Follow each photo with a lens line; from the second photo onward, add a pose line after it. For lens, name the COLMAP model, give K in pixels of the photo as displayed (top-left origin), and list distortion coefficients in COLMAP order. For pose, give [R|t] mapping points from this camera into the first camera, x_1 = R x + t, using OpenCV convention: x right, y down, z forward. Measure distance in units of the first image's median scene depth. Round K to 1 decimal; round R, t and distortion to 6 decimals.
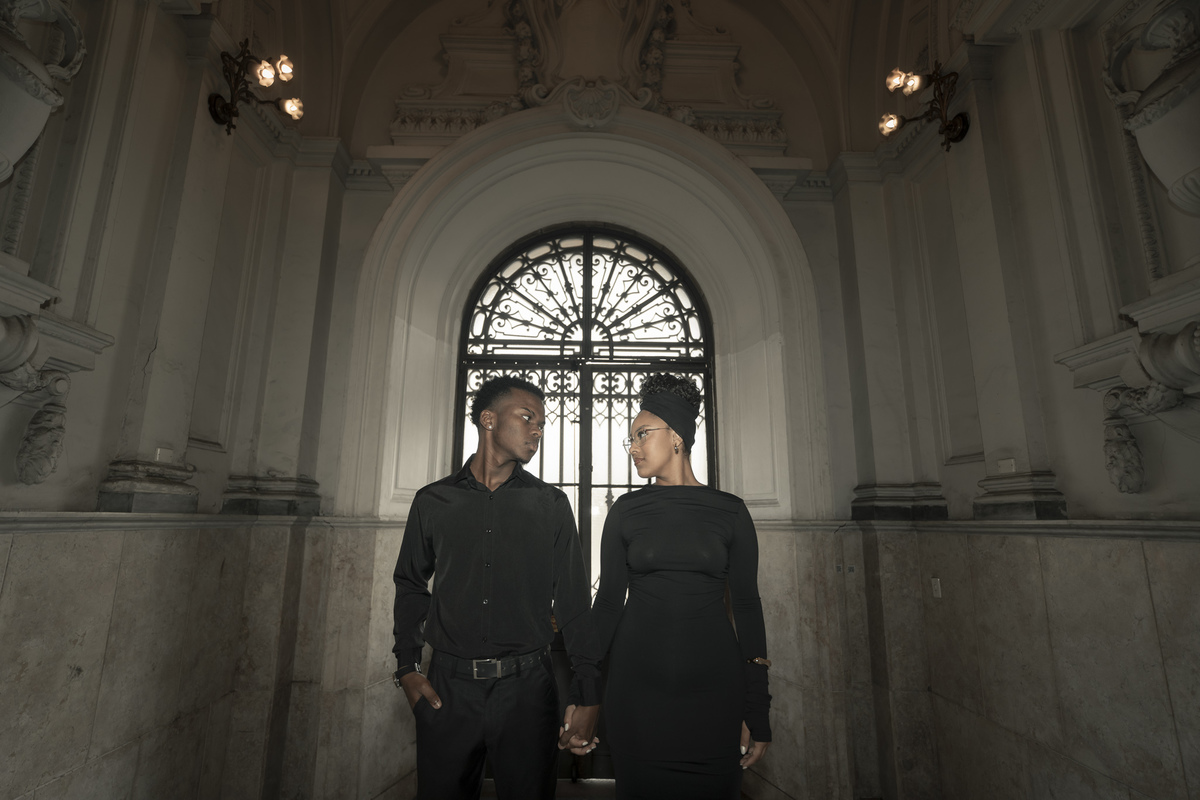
lens RADIAL K [[557.3, 0, 596.7], [0, 557.3, 402.7], [0, 0, 1]] dist [-0.001568, 0.000121]
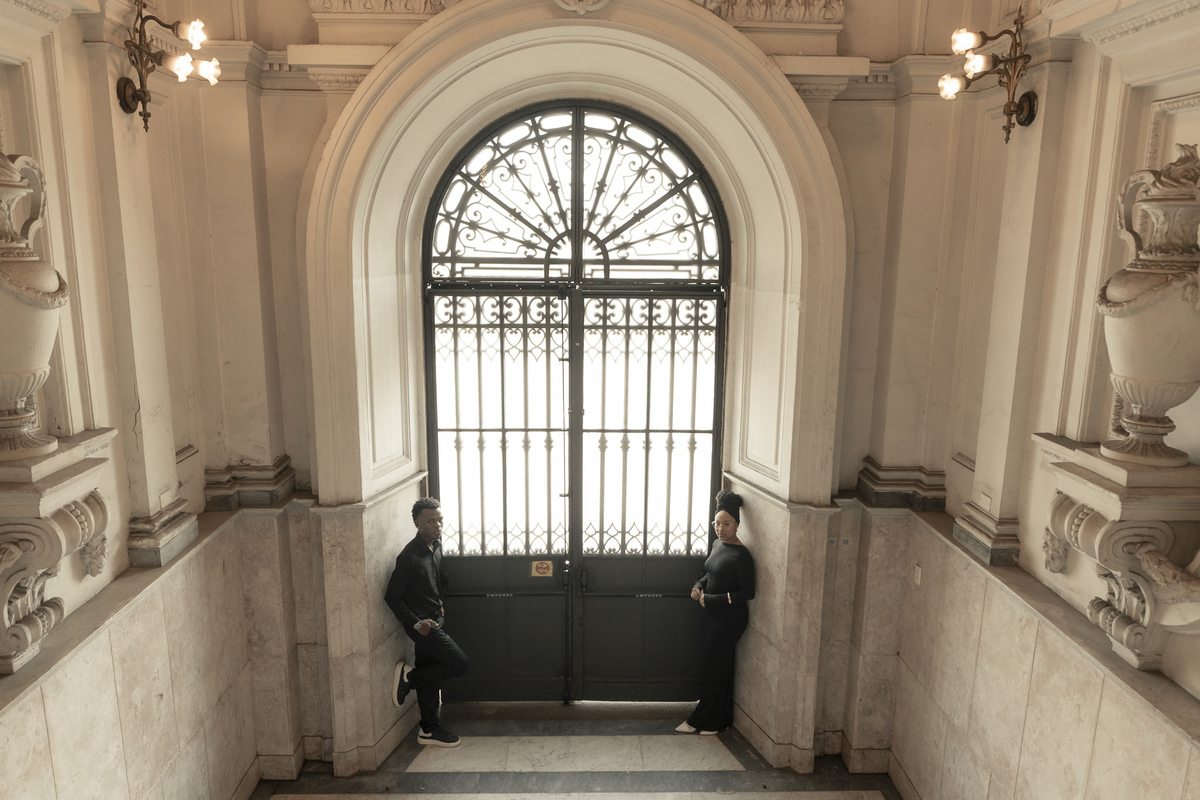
lens RADIAL K [[846.5, 0, 600.0], [0, 846.5, 400.0], [0, 0, 1]] dist [0.046147, -0.075667]
pose [[0.999968, 0.004601, 0.006550, 0.008978], [-0.006770, 0.922793, 0.385237, -0.399036], [-0.004272, -0.385269, 0.922795, -0.226368]]
